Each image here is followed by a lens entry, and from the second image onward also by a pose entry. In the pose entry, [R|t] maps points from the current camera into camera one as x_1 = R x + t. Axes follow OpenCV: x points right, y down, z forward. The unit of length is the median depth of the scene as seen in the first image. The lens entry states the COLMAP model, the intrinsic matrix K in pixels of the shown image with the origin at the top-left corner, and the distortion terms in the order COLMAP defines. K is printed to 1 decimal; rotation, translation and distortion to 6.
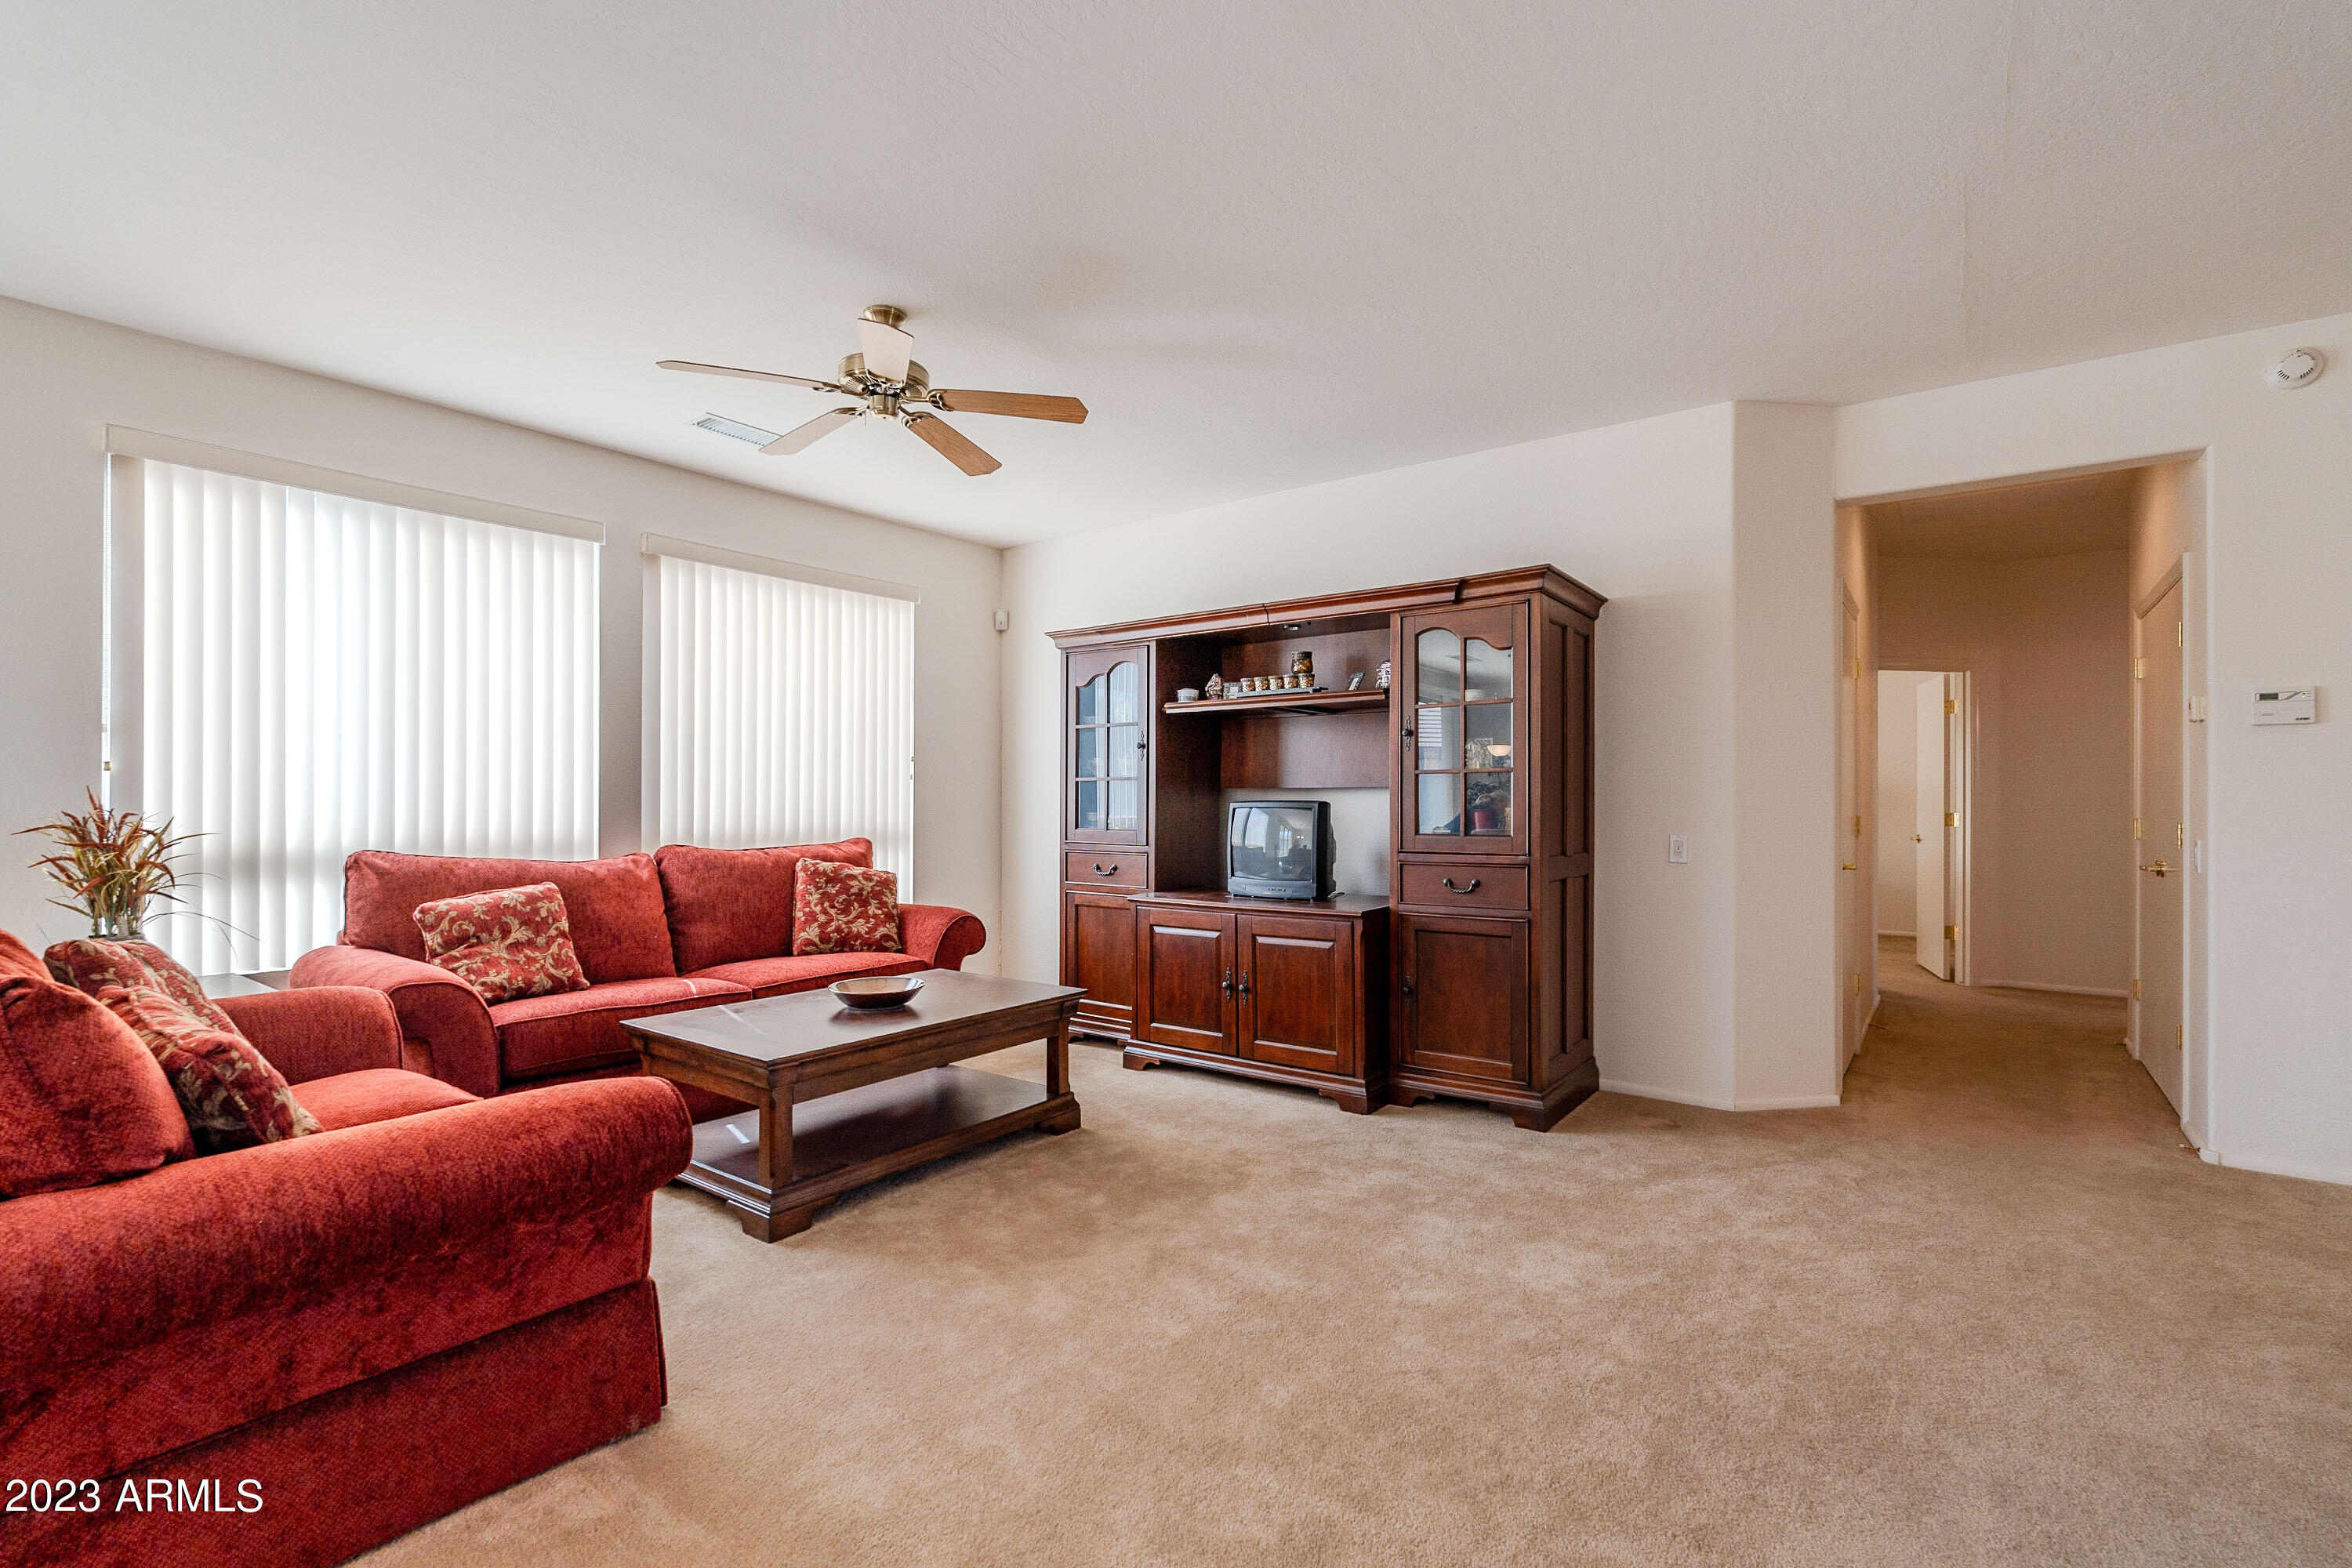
lens RADIAL K [[1047.5, 0, 1179.9], [0, 1047.5, 790.2], [0, 0, 1]] dist [-0.004509, 0.001518]
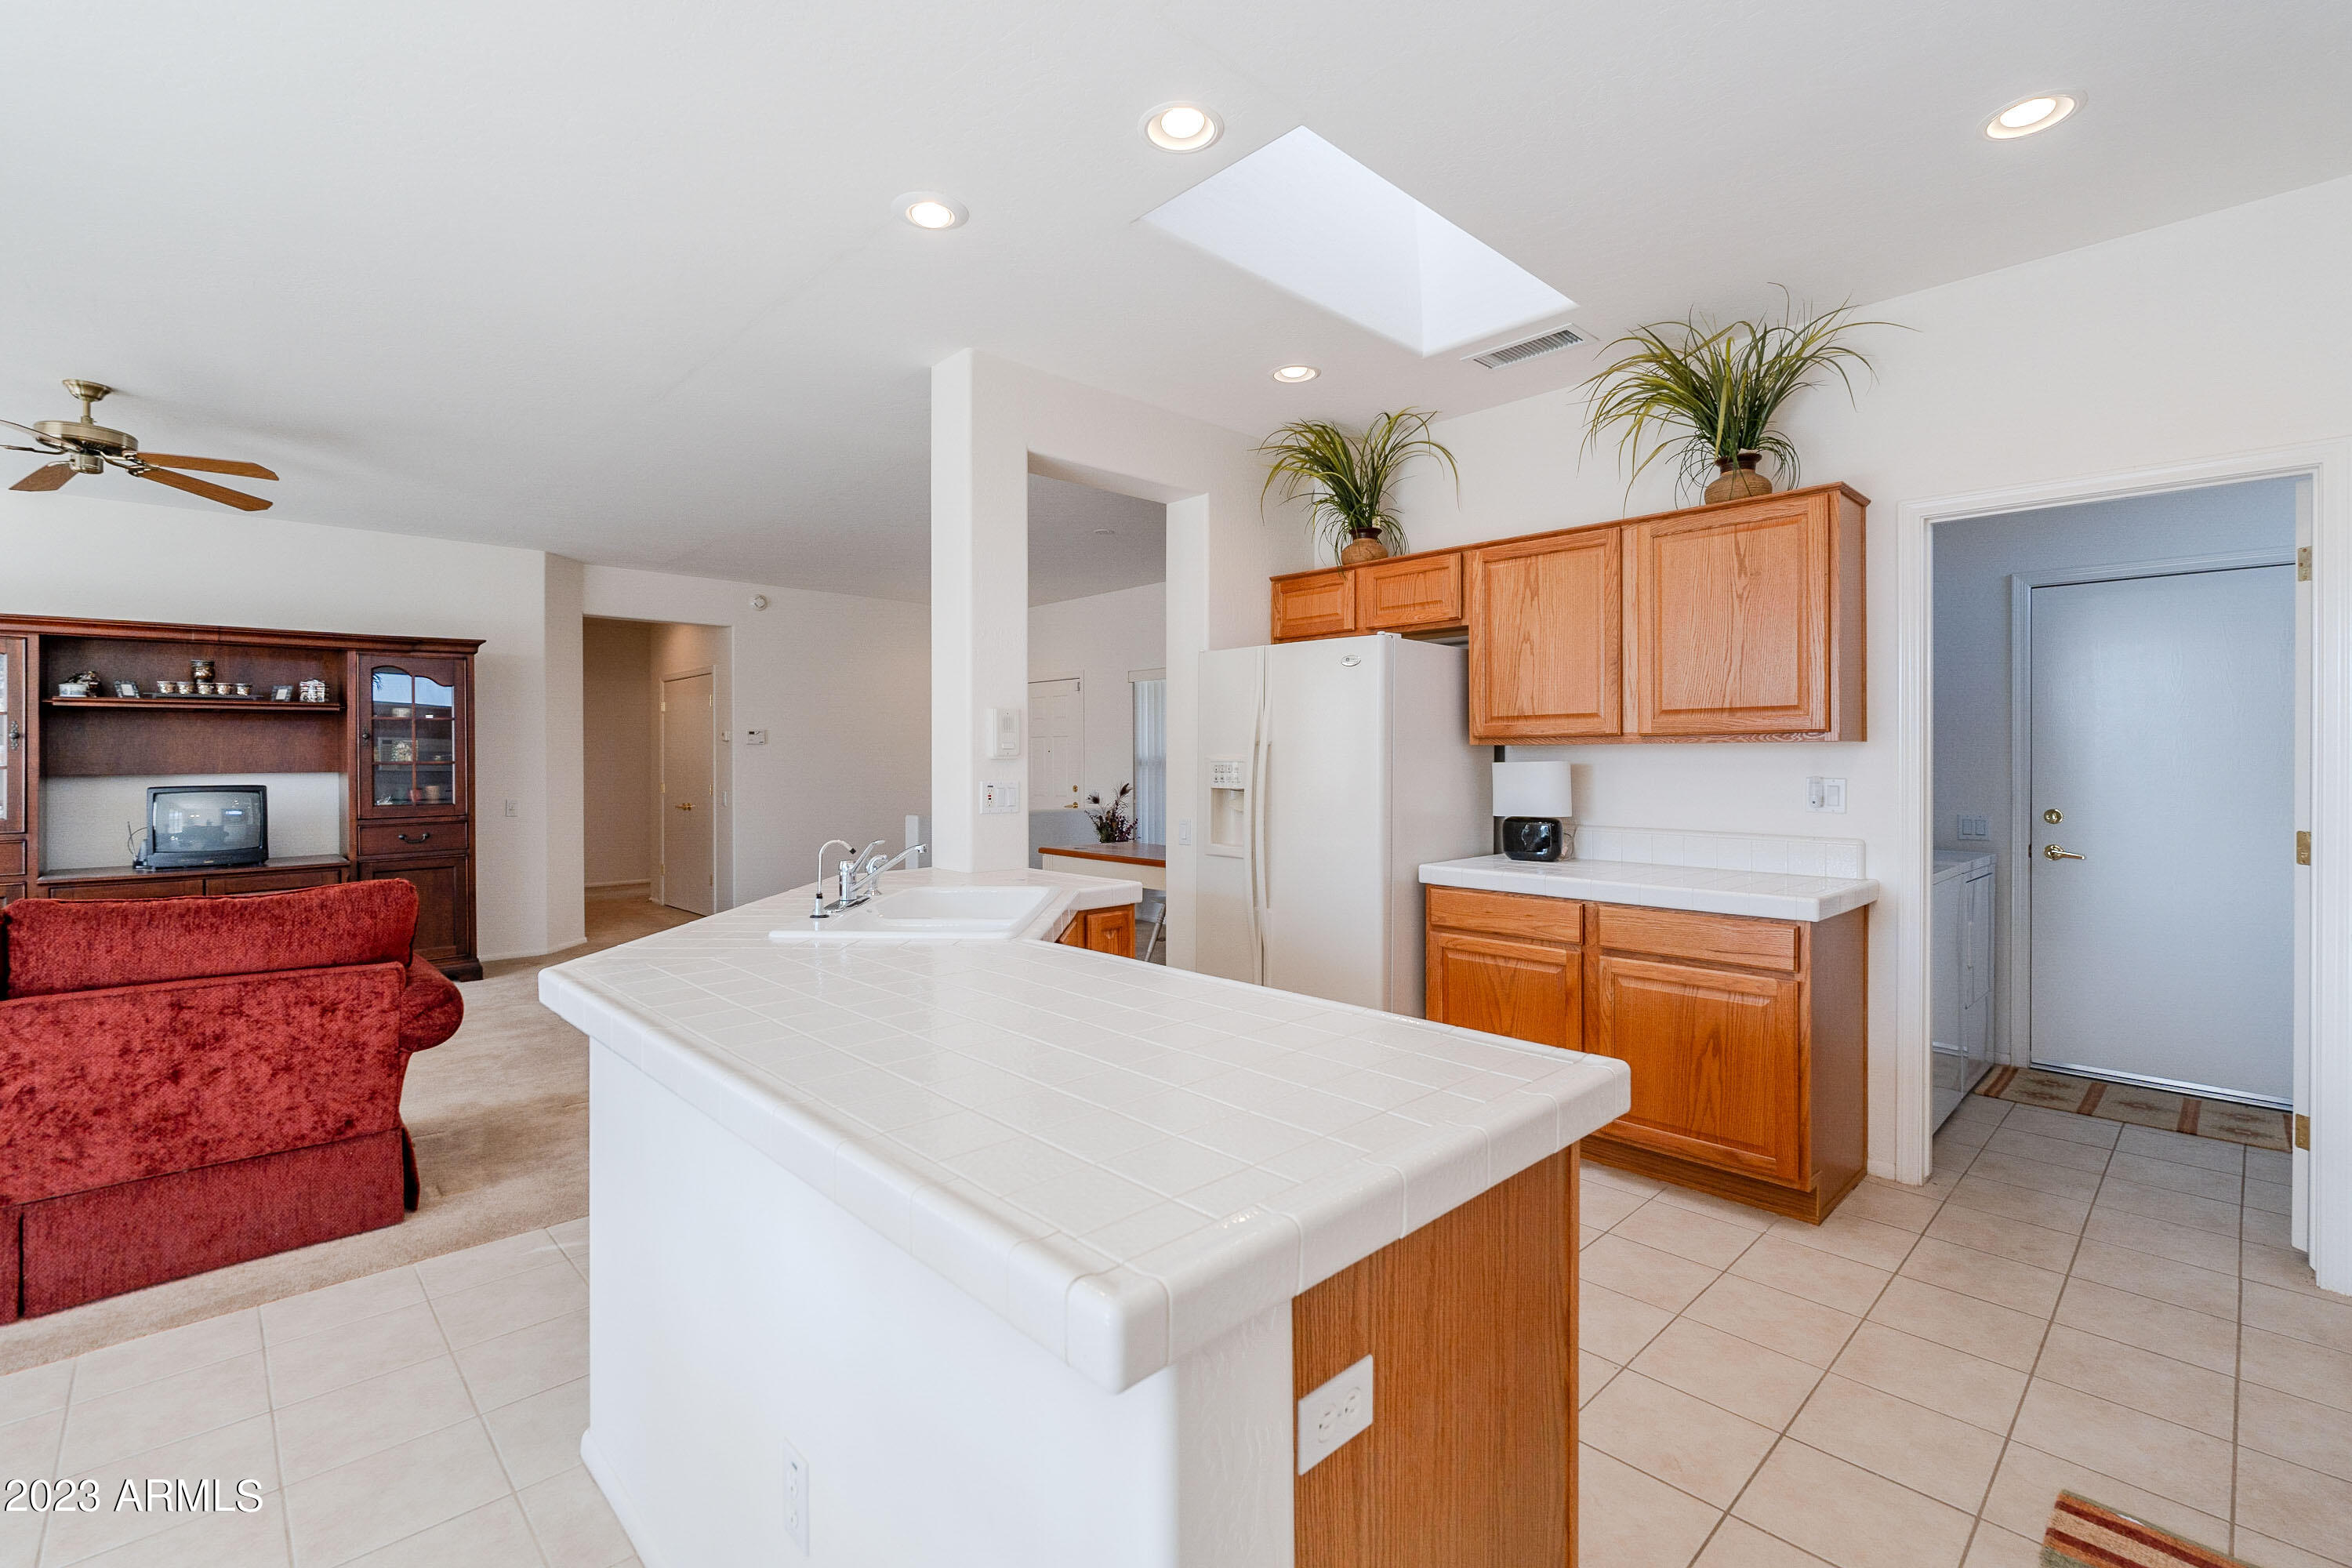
lens RADIAL K [[1047.5, 0, 1203.0], [0, 1047.5, 759.4], [0, 0, 1]] dist [-0.004509, 0.001518]
pose [[0.146214, -0.002283, 0.989250, -1.061182], [-0.001221, 0.999996, 0.002489, -0.028492], [-0.989252, -0.001572, 0.146211, -0.356768]]
